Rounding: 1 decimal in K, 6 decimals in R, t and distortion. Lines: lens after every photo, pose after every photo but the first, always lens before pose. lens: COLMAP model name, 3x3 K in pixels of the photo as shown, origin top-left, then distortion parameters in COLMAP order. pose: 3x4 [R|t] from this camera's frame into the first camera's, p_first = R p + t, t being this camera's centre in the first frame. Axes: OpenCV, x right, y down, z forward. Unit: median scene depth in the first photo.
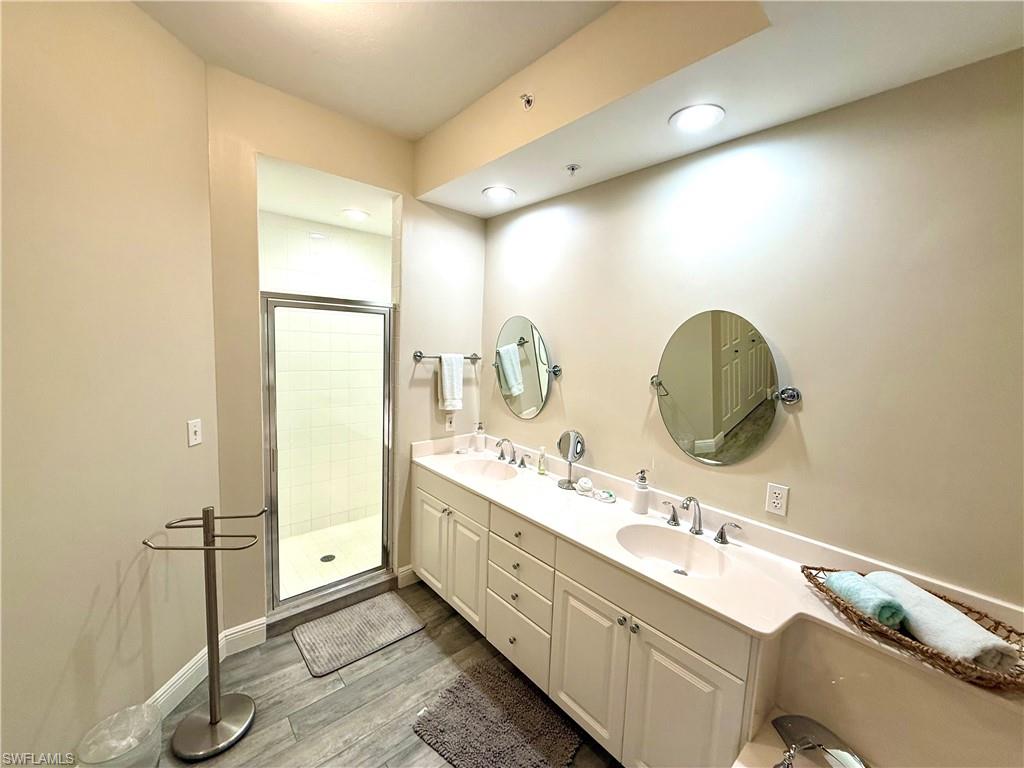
lens RADIAL K [[406.2, 0, 513.9], [0, 406.2, 379.1], [0, 0, 1]] dist [0.000616, -0.000040]
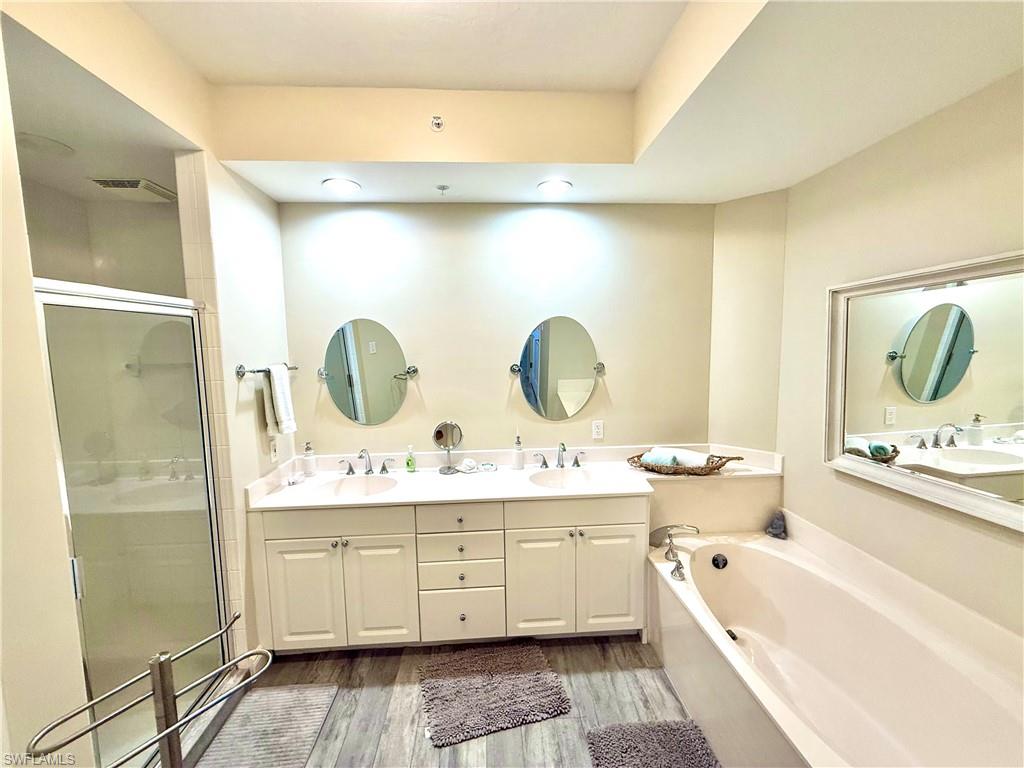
lens RADIAL K [[409.4, 0, 496.0], [0, 409.4, 383.6], [0, 0, 1]] dist [0.000731, -0.000339]
pose [[0.619519, -0.122103, 0.775427, -0.630863], [0.115004, 0.991288, 0.064212, -0.033929], [-0.776512, 0.049397, 0.628164, 0.183995]]
